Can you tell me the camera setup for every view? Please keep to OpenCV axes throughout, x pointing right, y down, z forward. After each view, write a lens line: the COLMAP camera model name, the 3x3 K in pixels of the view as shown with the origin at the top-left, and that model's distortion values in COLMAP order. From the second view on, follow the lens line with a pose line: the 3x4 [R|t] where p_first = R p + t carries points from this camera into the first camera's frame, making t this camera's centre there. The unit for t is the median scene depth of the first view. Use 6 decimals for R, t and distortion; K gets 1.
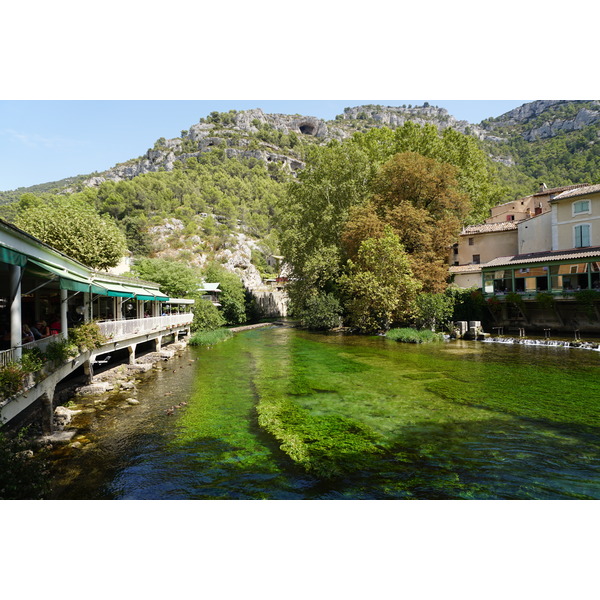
lens RADIAL K [[428.4, 0, 300.0], [0, 428.4, 300.0], [0, 0, 1]] dist [-0.007471, 0.053595]
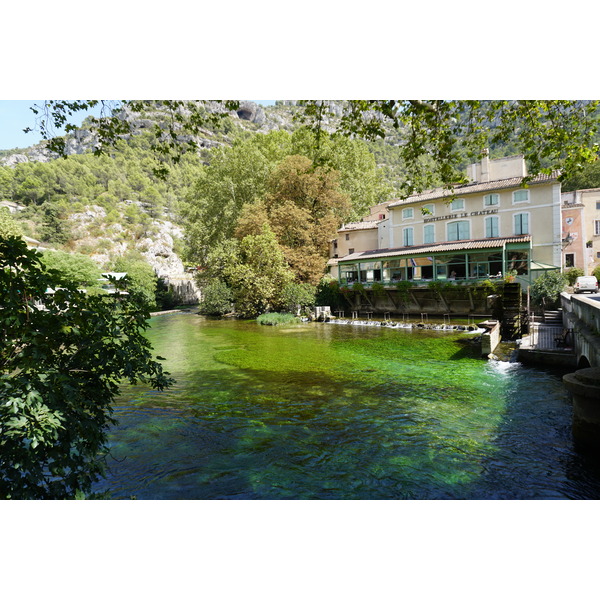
lens RADIAL K [[428.4, 0, 300.0], [0, 428.4, 300.0], [0, 0, 1]] dist [-0.007471, 0.053595]
pose [[0.992095, -0.009853, 0.125100, 0.069890], [0.005724, 0.999428, 0.033325, -0.003585], [-0.125357, -0.032345, 0.991584, -0.073580]]
